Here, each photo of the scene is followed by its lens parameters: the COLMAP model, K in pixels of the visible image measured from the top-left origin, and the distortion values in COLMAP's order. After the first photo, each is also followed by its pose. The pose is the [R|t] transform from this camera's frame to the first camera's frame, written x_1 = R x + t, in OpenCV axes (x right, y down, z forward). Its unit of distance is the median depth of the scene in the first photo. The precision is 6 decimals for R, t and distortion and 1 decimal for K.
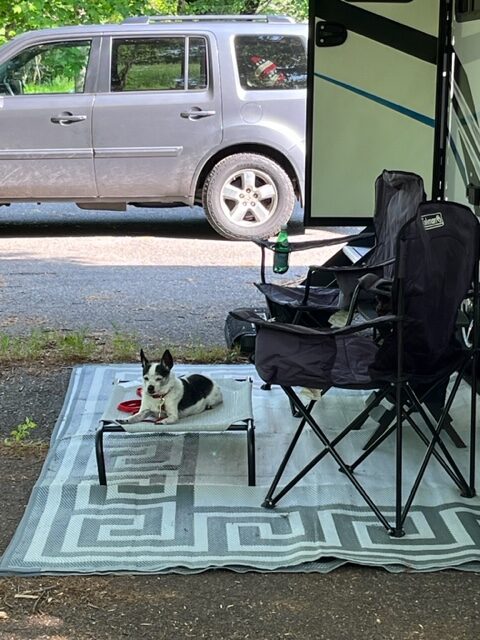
lens RADIAL K [[1349.3, 0, 240.0], [0, 1349.3, 320.0], [0, 0, 1]] dist [0.070752, 0.263219]
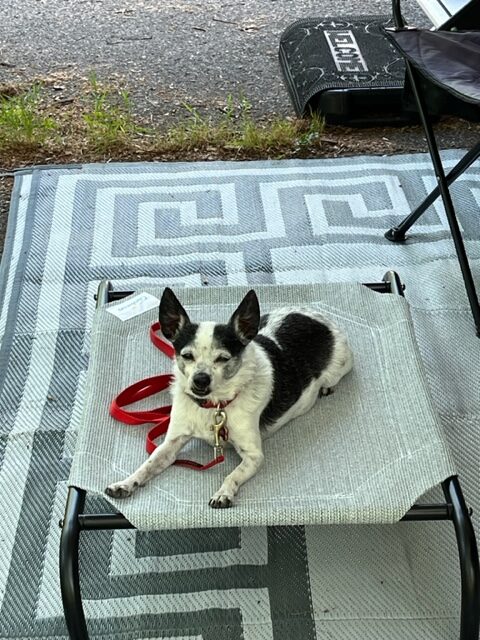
lens RADIAL K [[1349.3, 0, 240.0], [0, 1349.3, 320.0], [0, 0, 1]] dist [0.070752, 0.263219]
pose [[0.999580, -0.027223, 0.009891, -0.053434], [0.023166, 0.956393, 0.291162, -0.080651], [-0.017386, -0.290810, 0.956623, 0.602026]]
